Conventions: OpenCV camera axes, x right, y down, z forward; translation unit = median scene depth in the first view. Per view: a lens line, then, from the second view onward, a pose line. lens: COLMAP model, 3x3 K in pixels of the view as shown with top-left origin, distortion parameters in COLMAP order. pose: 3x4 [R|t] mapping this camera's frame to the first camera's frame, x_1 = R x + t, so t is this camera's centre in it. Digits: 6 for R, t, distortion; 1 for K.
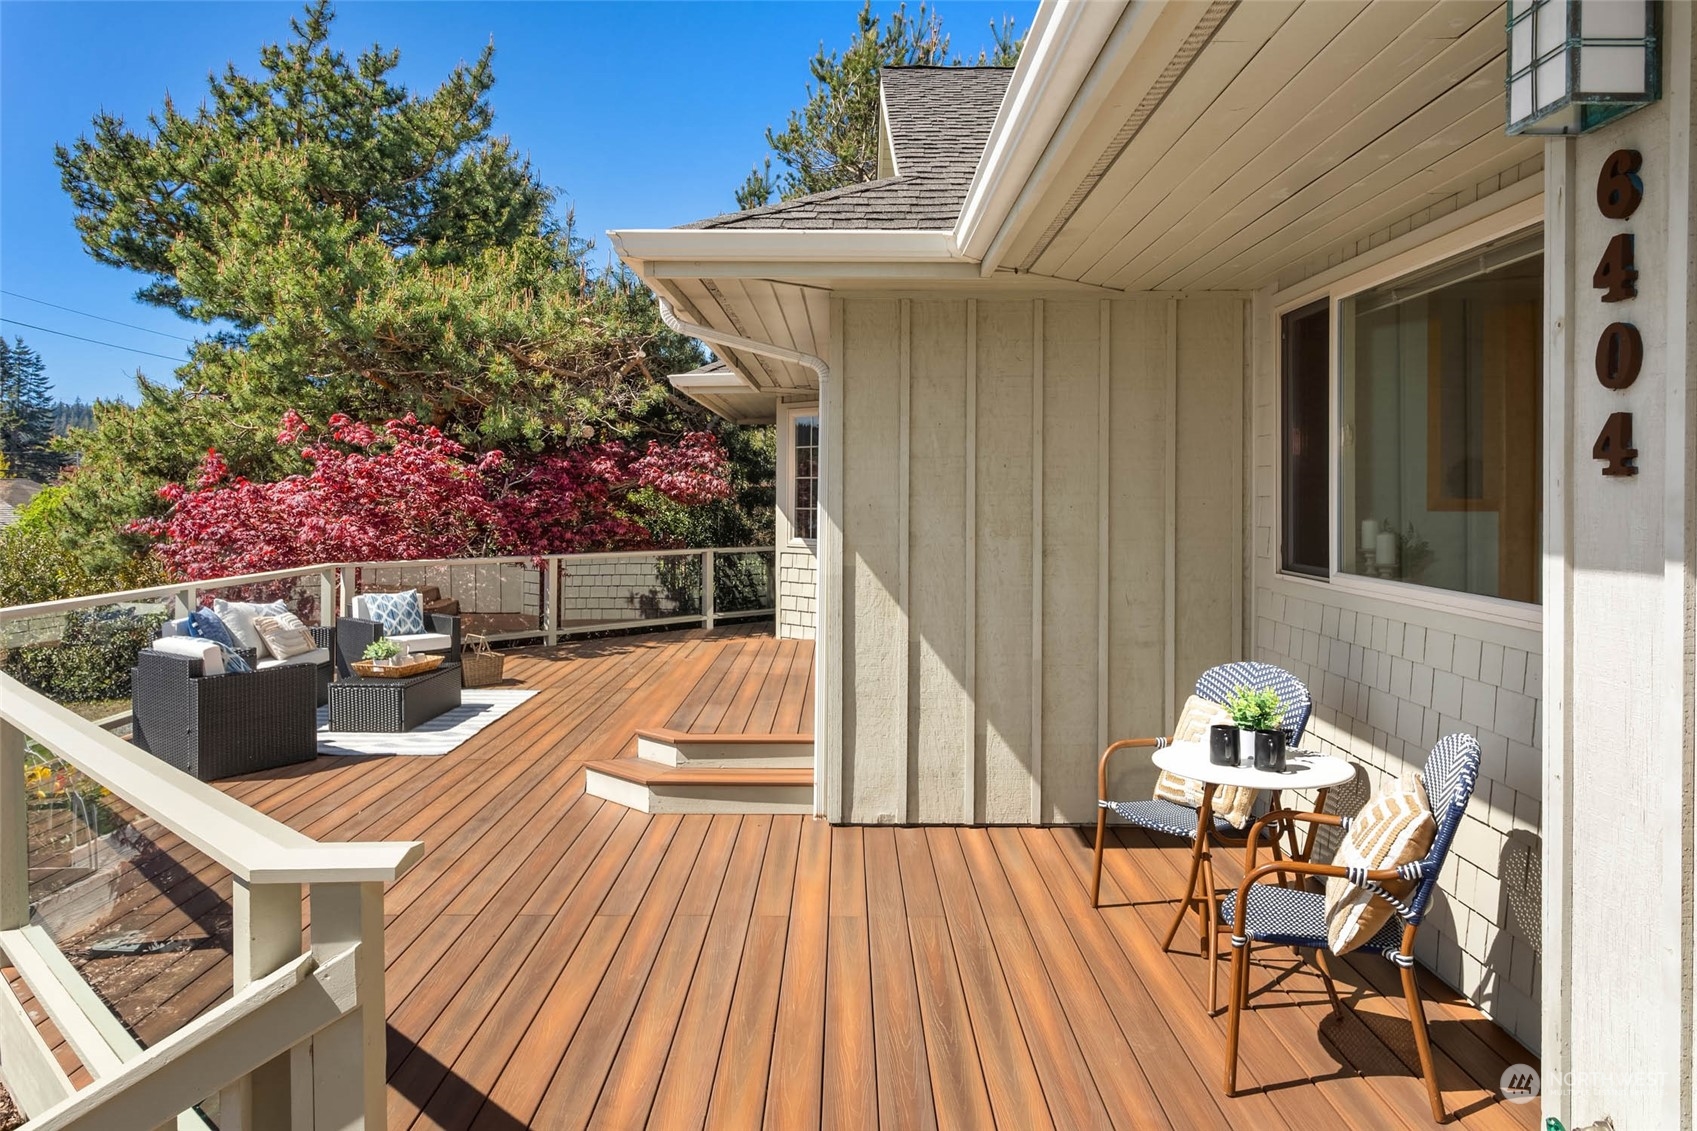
lens RADIAL K [[1204.7, 0, 849.4], [0, 1204.7, 491.1], [0, 0, 1]] dist [-0.008269, -0.007944]
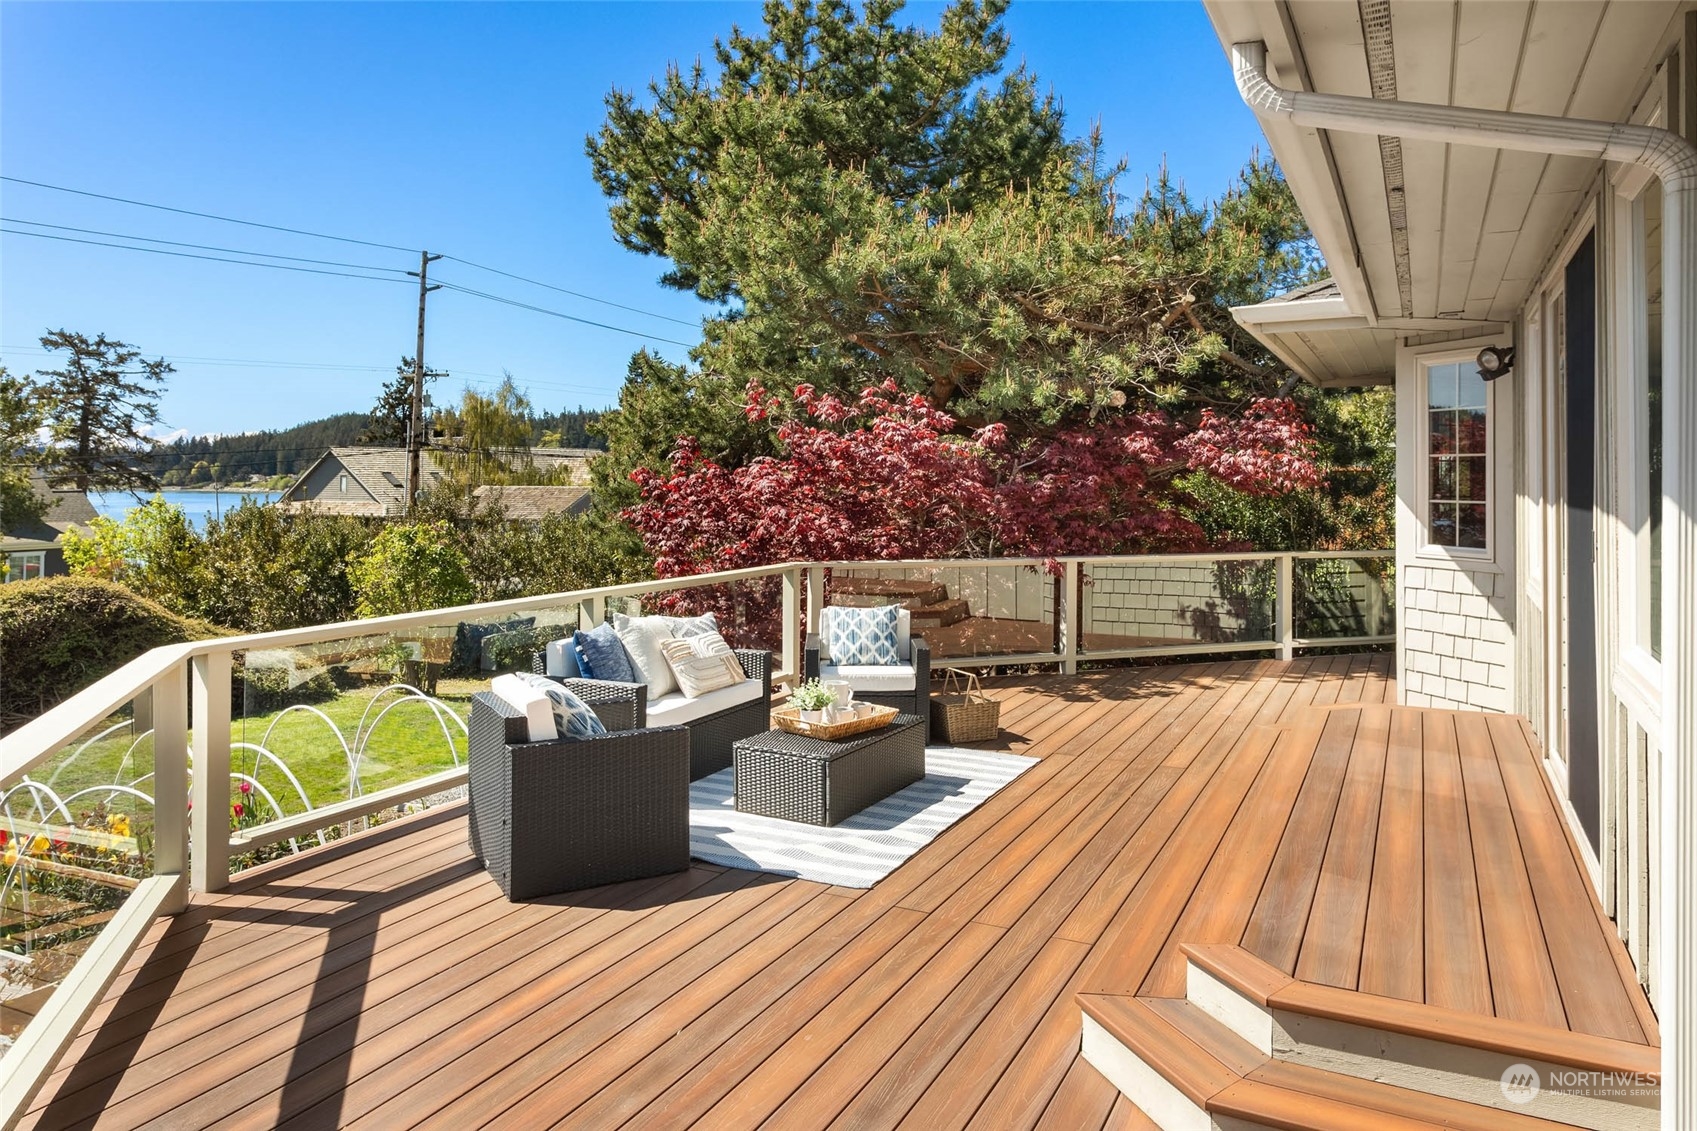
lens RADIAL K [[1150.3, 0, 777.0], [0, 1150.3, 460.9], [0, 0, 1]] dist [0.000123, -0.001309]
pose [[0.870149, -0.005867, -0.492754, -0.043326], [-0.000874, 0.999909, -0.013448, 0.000881], [0.492788, 0.012132, 0.870065, 0.248219]]
